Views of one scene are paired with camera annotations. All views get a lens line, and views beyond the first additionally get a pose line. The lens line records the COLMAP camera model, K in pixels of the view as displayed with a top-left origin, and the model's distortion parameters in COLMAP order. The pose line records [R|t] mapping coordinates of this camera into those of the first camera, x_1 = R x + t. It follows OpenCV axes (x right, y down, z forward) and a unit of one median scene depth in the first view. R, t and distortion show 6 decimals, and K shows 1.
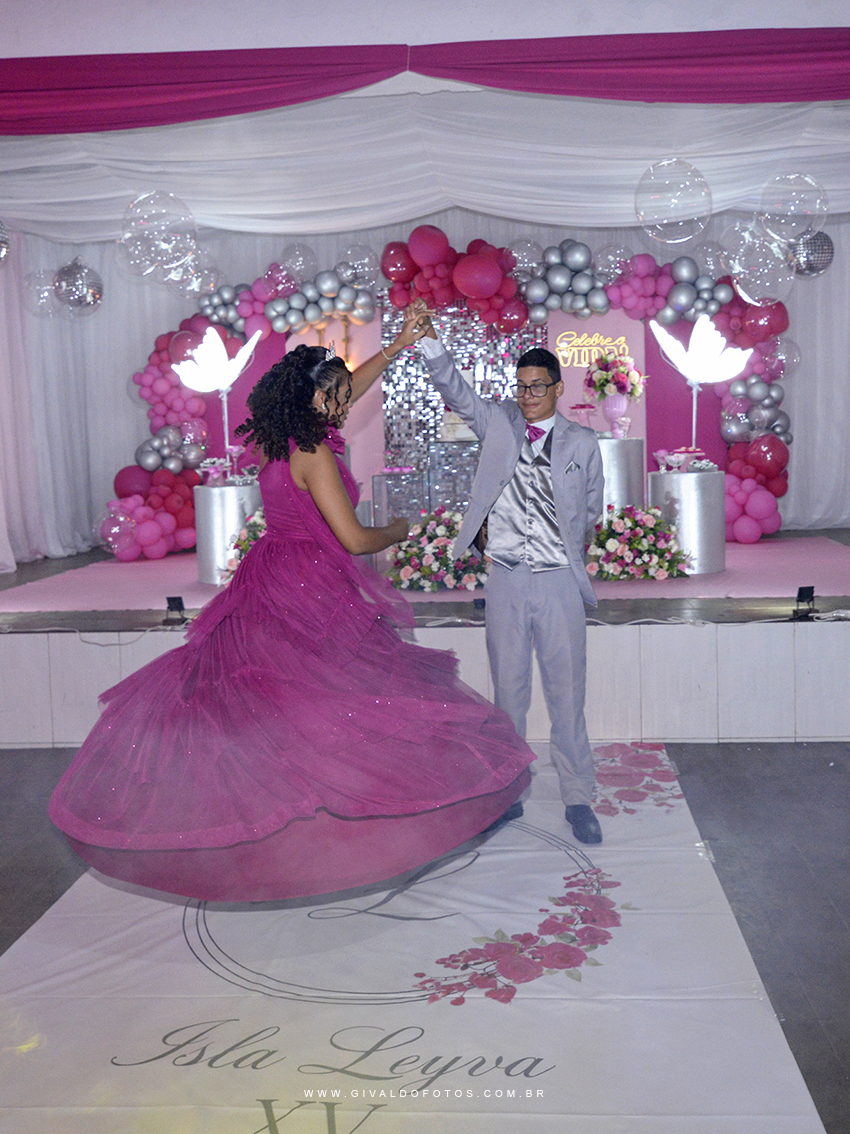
lens RADIAL K [[972.3, 0, 466.8], [0, 972.3, 489.5], [0, 0, 1]] dist [-0.012788, -0.002928]
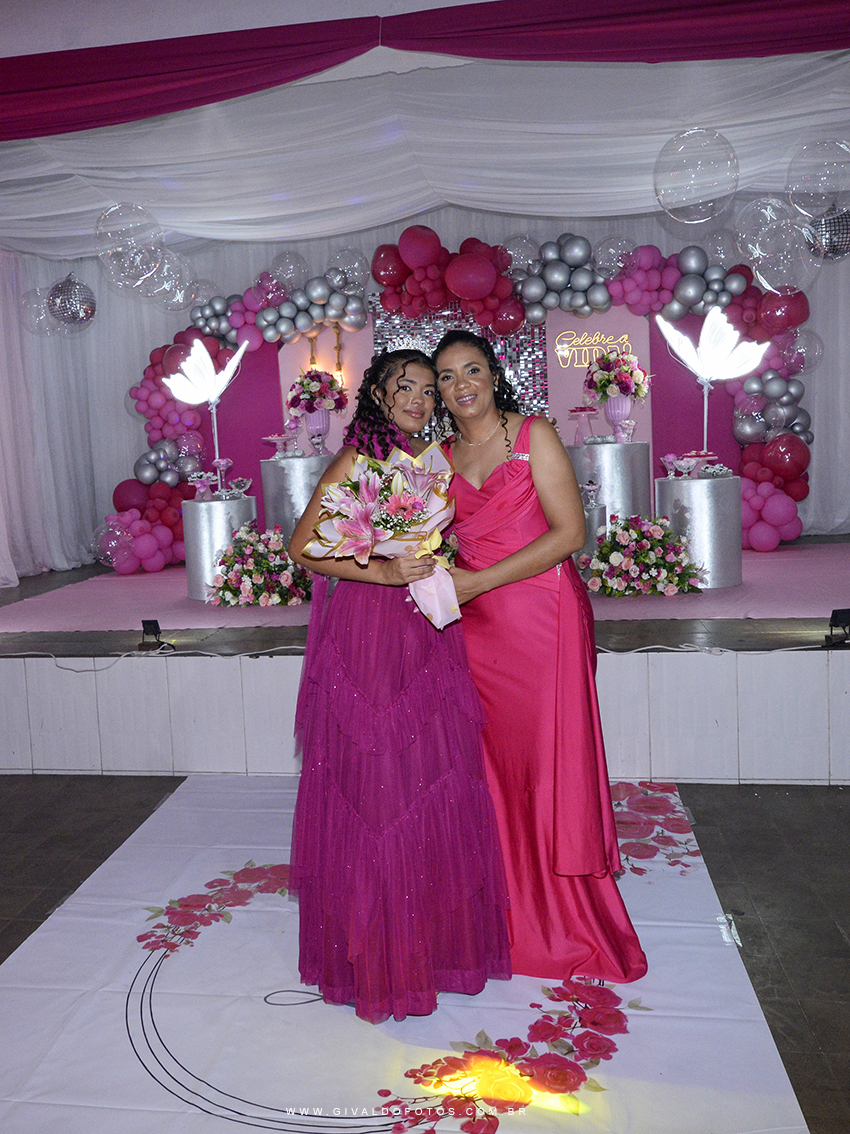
lens RADIAL K [[924.8, 0, 372.5], [0, 924.8, 515.7], [0, 0, 1]] dist [-0.010876, -0.005582]
pose [[0.993730, -0.013795, -0.110954, 0.012725], [0.016763, 0.999525, 0.025862, -0.007873], [0.110544, -0.027559, 0.993489, 0.074473]]
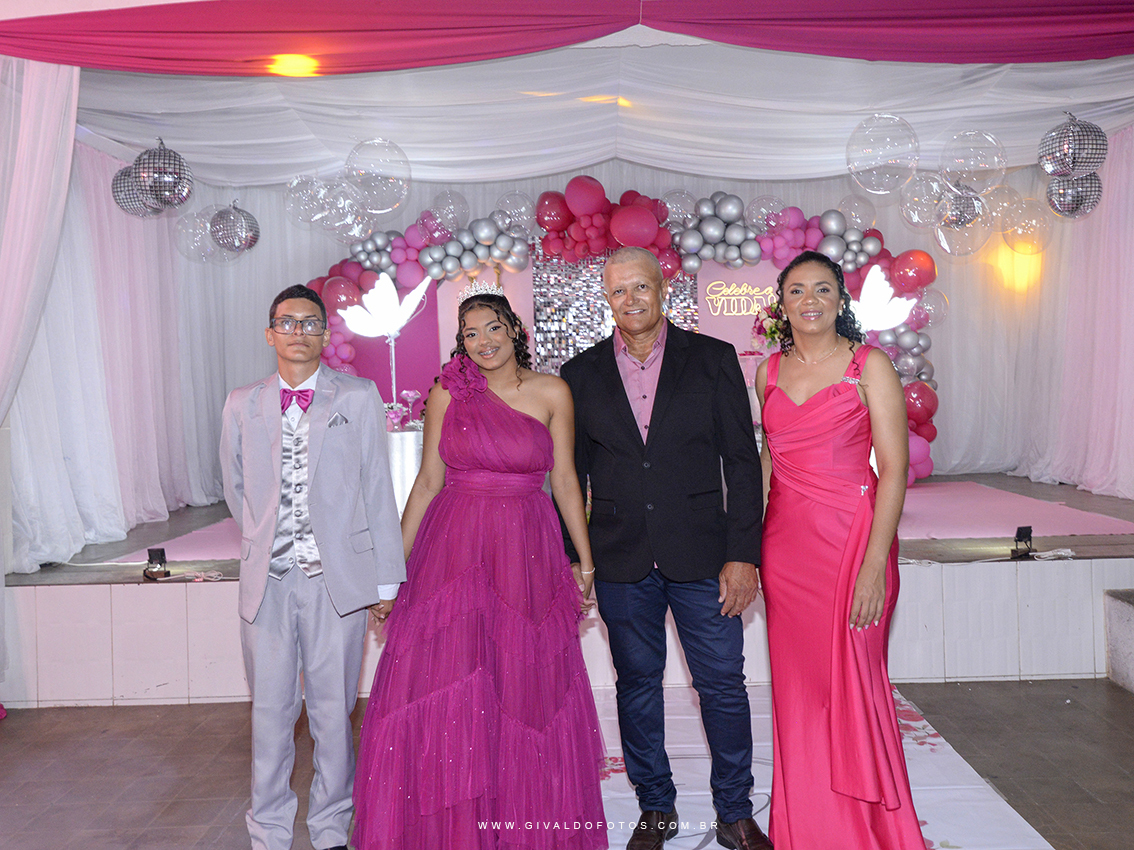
lens RADIAL K [[965.7, 0, 586.9], [0, 965.7, 389.6], [0, 0, 1]] dist [0.001438, -0.000874]
pose [[0.997786, 0.002629, 0.066451, -0.106471], [0.000871, 0.998615, -0.052598, 0.005155], [-0.066497, 0.052540, 0.996402, 0.002590]]
